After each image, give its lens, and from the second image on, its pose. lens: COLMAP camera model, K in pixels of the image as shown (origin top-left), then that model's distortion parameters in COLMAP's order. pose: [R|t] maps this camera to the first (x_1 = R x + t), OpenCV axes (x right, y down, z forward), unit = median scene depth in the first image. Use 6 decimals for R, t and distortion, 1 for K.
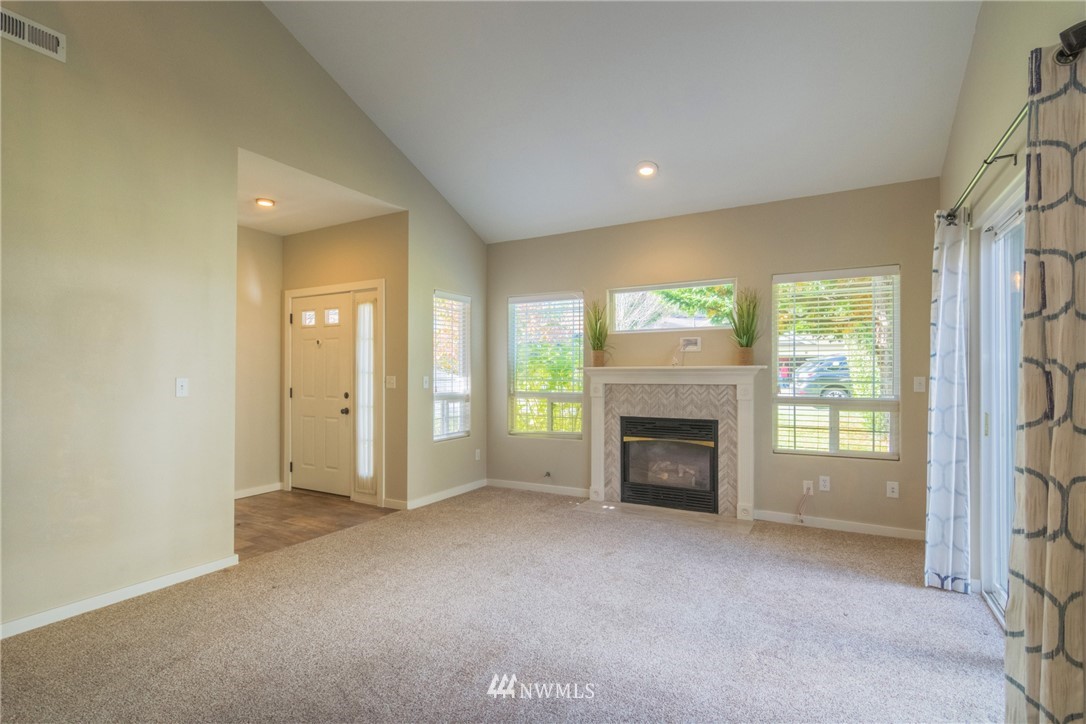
lens RADIAL K [[525.6, 0, 540.3], [0, 525.6, 372.5], [0, 0, 1]] dist [-0.000628, -0.000092]
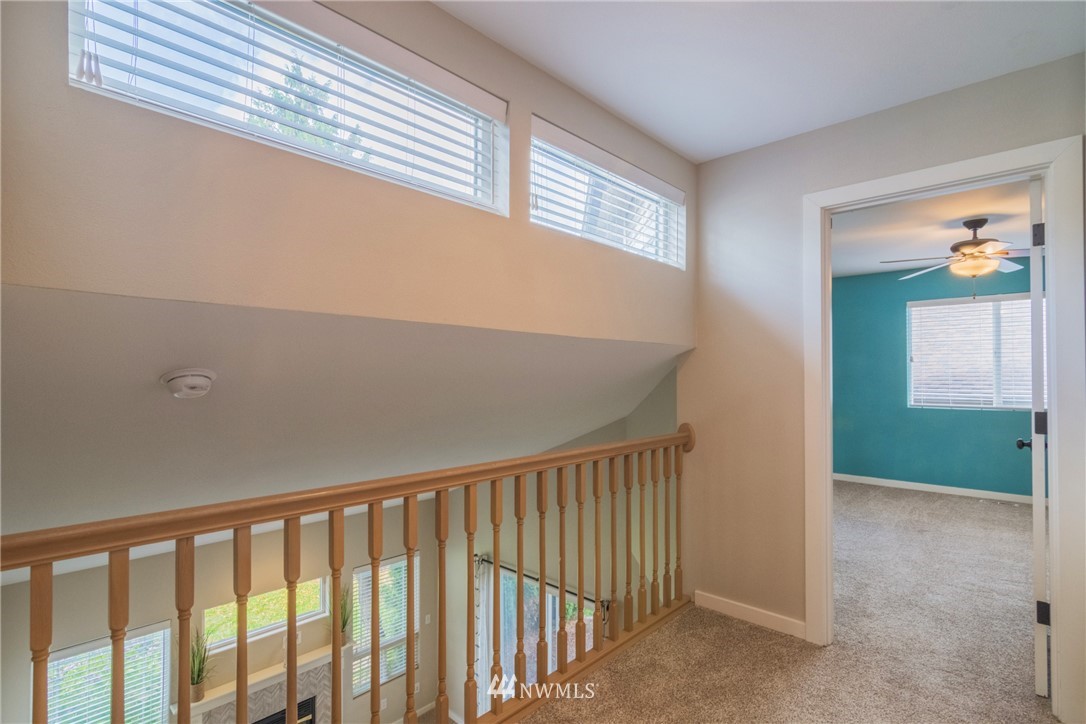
lens RADIAL K [[524.5, 0, 532.7], [0, 524.5, 363.1], [0, 0, 1]] dist [-0.000264, -0.000236]
pose [[0.241104, 0.016169, 0.970364, -0.728834], [-0.005462, 0.999868, -0.015303, -0.658264], [-0.970484, -0.001611, 0.241161, 0.213372]]
